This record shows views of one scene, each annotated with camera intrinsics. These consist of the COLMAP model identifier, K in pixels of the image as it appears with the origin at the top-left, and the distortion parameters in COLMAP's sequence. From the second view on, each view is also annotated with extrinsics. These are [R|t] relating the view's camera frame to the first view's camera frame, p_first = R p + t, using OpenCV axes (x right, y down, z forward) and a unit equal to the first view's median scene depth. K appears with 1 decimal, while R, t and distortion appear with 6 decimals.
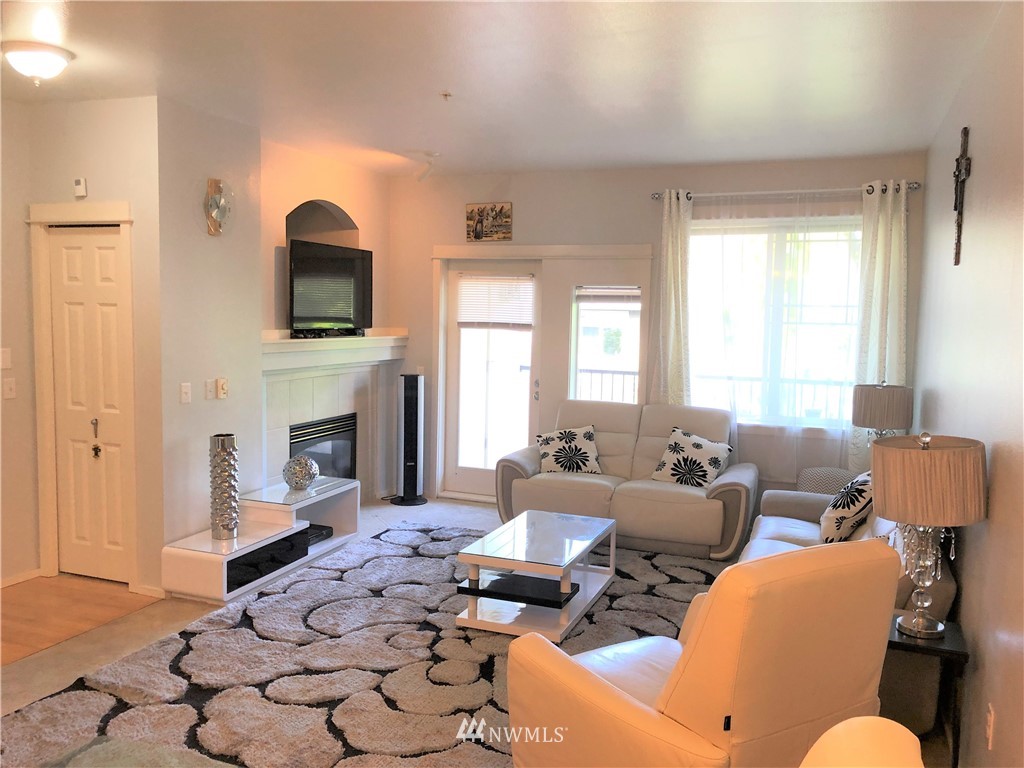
lens RADIAL K [[840.9, 0, 512.0], [0, 840.9, 384.0], [0, 0, 1]] dist [-0.003874, -0.016230]
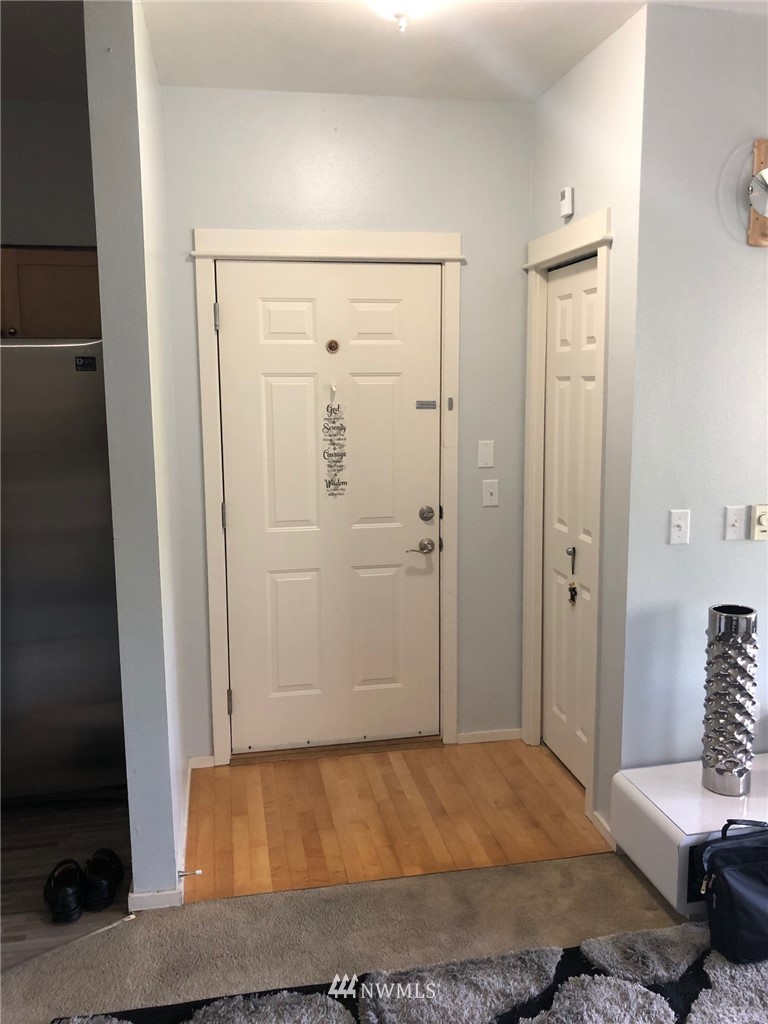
lens RADIAL K [[840.9, 0, 386.1], [0, 840.9, 503.9], [0, 0, 1]] dist [-0.003874, -0.016230]
pose [[0.540475, 0.096100, -0.835854, -0.010410], [-0.055126, 0.995366, 0.078794, -0.038905], [0.839552, 0.003491, 0.543268, 0.497841]]
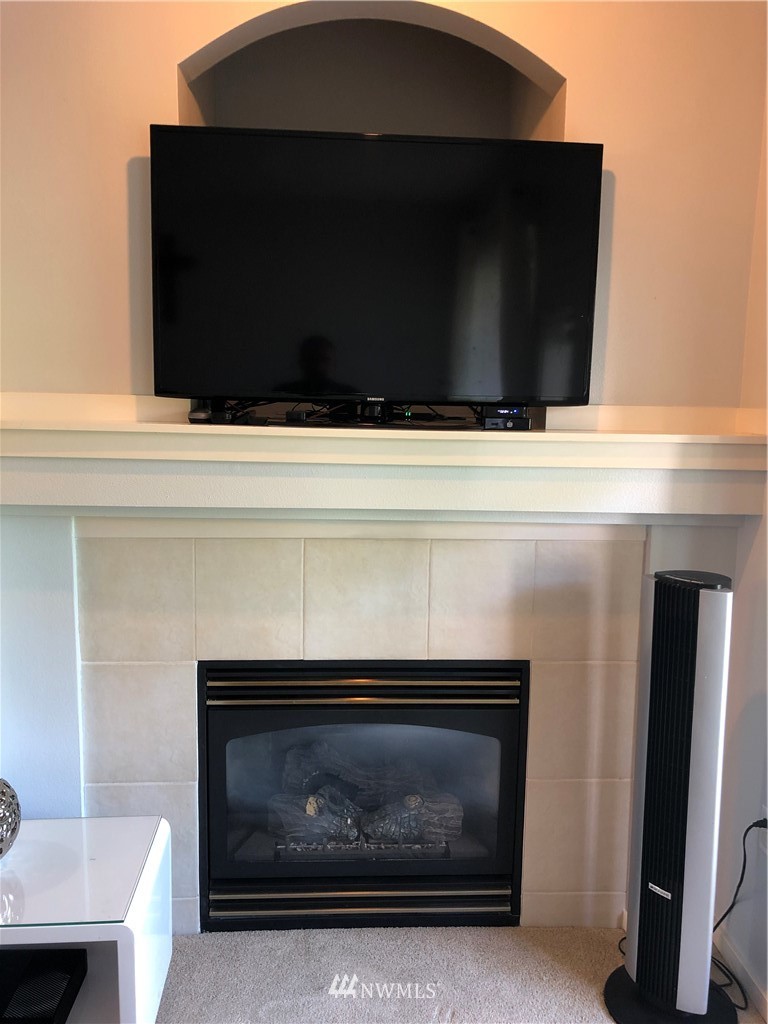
lens RADIAL K [[840.9, 0, 386.1], [0, 840.9, 503.9], [0, 0, 1]] dist [-0.003874, -0.016230]
pose [[0.417042, 0.115119, -0.901567, 0.103491], [-0.088679, 0.992367, 0.085693, -0.063397], [0.904551, 0.044212, 0.424068, 1.011199]]
